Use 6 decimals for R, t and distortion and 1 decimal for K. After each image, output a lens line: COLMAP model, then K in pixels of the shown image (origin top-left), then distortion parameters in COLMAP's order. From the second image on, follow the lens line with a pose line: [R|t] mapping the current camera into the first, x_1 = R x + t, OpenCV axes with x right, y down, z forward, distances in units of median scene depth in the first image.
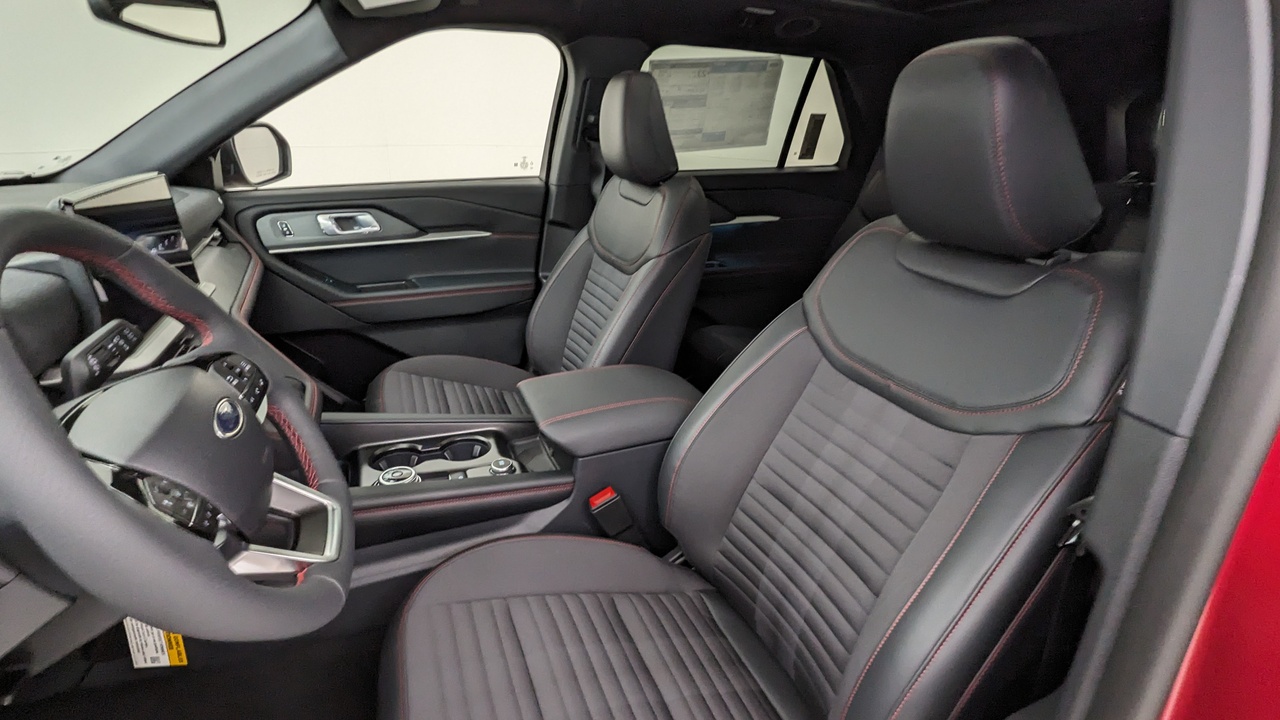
lens RADIAL K [[613.9, 0, 639.7], [0, 613.9, 362.1], [0, 0, 1]] dist [-0.000318, -0.000068]
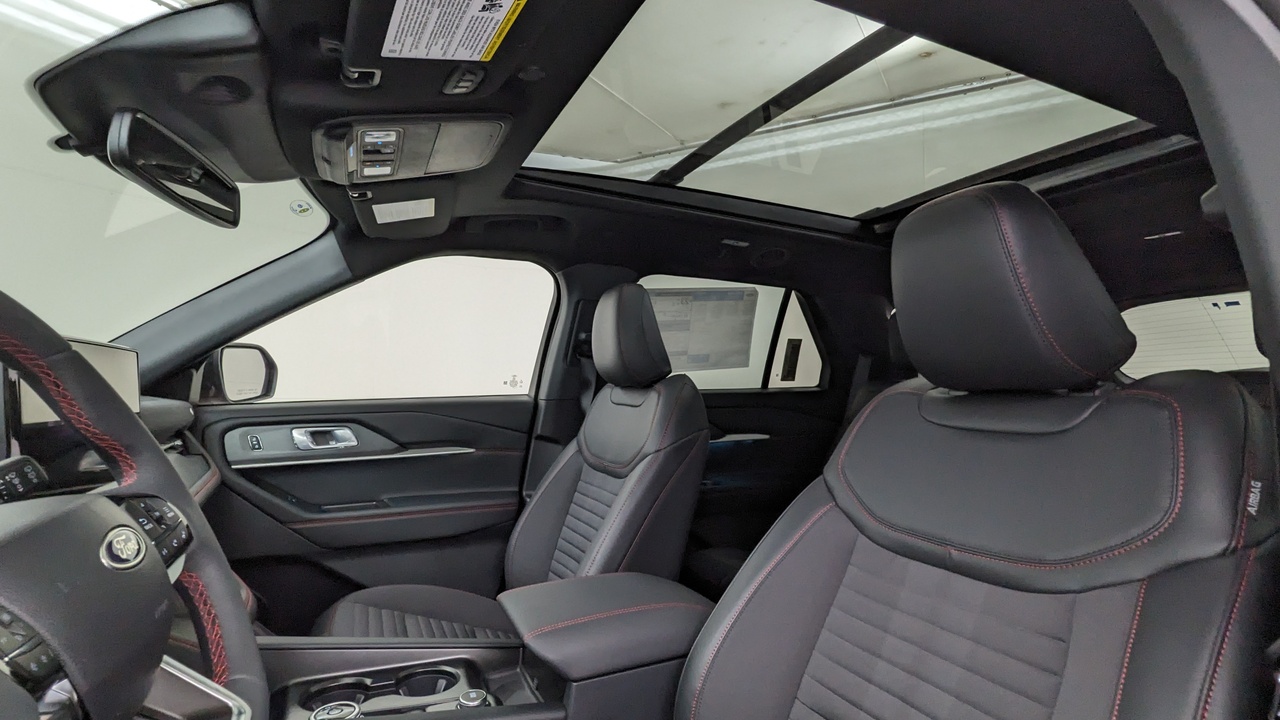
lens RADIAL K [[613.9, 0, 639.7], [0, 613.9, 362.1], [0, 0, 1]] dist [-0.000318, -0.000068]
pose [[0.999030, -0.013674, 0.041865, -0.027174], [0.029503, 0.913545, -0.405665, 0.068480], [-0.032699, 0.406507, 0.913062, 0.073356]]
